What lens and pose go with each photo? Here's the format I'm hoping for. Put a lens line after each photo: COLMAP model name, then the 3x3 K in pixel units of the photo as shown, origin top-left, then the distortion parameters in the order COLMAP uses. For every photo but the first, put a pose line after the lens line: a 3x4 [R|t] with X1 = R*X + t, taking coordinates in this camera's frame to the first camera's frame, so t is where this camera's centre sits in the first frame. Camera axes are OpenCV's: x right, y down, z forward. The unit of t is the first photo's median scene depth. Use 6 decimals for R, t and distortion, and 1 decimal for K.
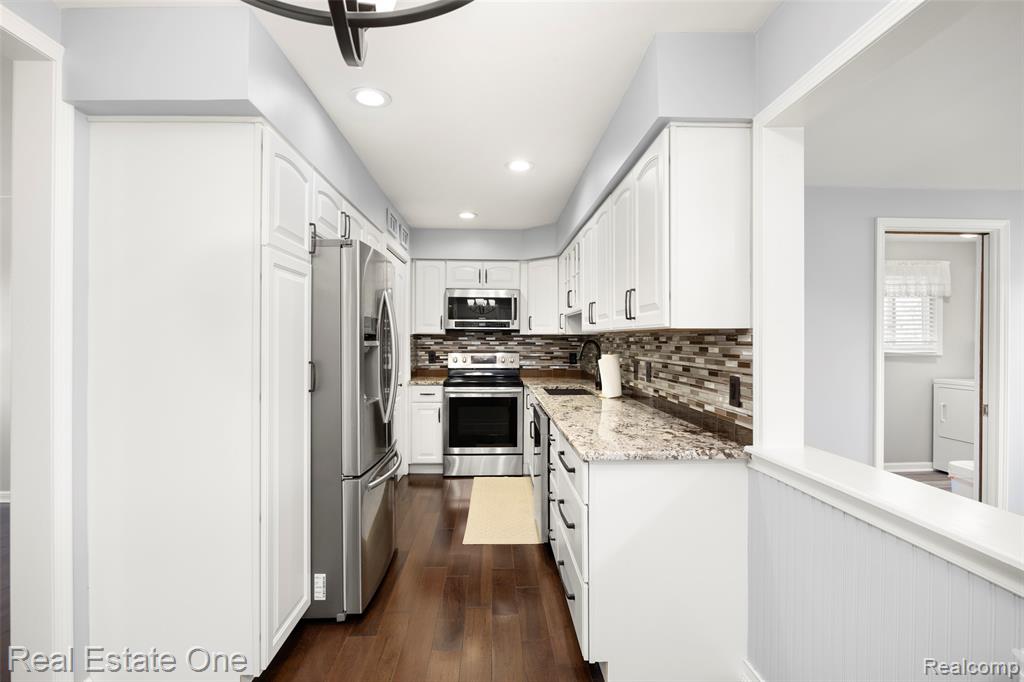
lens RADIAL K [[485.9, 0, 515.2], [0, 485.9, 339.3], [0, 0, 1]] dist [-0.011946, -0.000360]
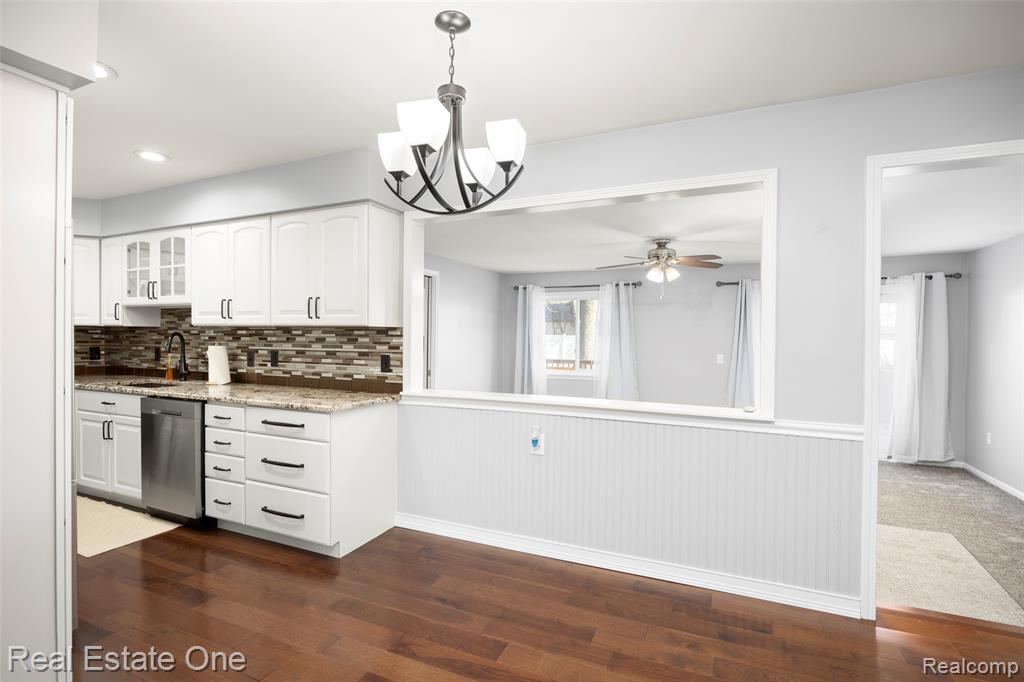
lens RADIAL K [[485.9, 0, 511.1], [0, 485.9, 341.6], [0, 0, 1]] dist [-0.011946, -0.000360]
pose [[0.440279, -0.006765, 0.897835, -0.738779], [-0.008062, 0.999902, 0.011488, 0.005368], [-0.897825, -0.012296, 0.440182, -0.127704]]
